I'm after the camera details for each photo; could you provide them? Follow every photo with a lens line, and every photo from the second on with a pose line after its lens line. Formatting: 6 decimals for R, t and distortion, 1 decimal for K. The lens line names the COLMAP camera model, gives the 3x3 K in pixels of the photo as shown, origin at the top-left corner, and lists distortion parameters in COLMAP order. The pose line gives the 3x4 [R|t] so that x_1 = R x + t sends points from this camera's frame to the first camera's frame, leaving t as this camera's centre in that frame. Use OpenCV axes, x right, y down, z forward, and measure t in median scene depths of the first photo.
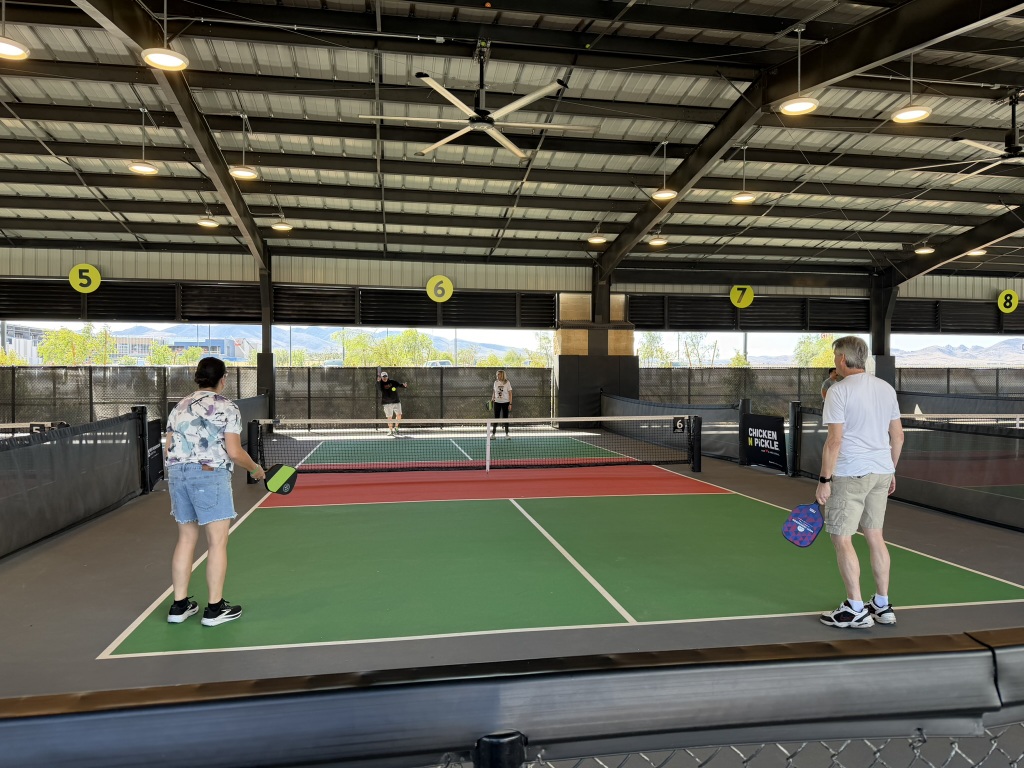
lens RADIAL K [[725.1, 0, 477.8], [0, 725.1, 390.3], [0, 0, 1]] dist [0.093217, -0.154521]
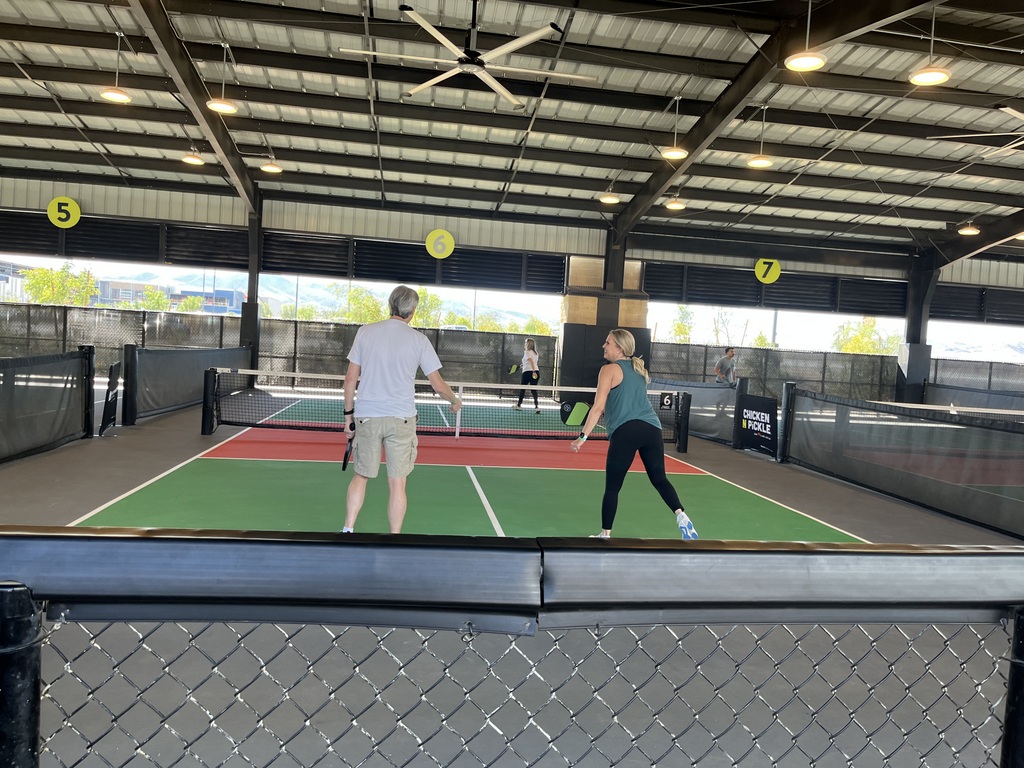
lens RADIAL K [[790.7, 0, 512.0], [0, 790.7, 384.0], [0, 0, 1]] dist [0.057088, -0.089305]
pose [[0.998025, 0.058408, -0.023108, 0.078937], [-0.057859, 0.998042, 0.023763, 0.010200], [0.024451, -0.022379, 0.999450, -0.015194]]
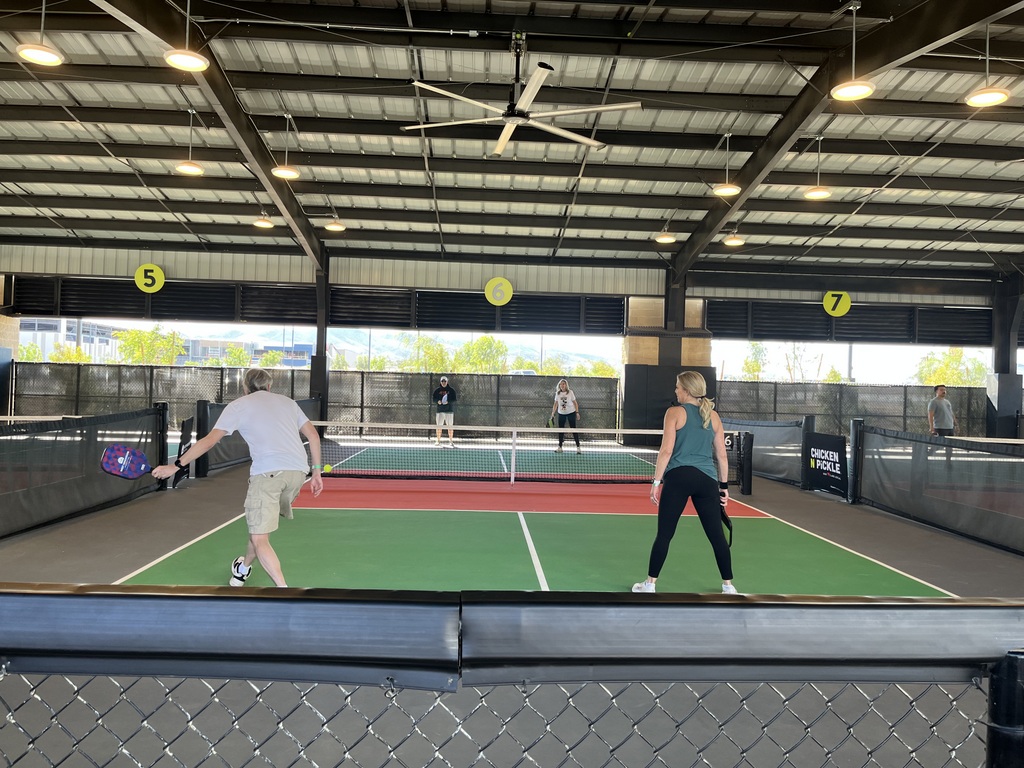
lens RADIAL K [[790.6, 0, 505.5], [0, 790.6, 380.9], [0, 0, 1]] dist [0.063793, -0.098092]
pose [[0.990431, 0.024096, -0.135889, 0.106592], [-0.028427, 0.999145, -0.030019, 0.007672], [0.135050, 0.033595, 0.990269, -0.013570]]
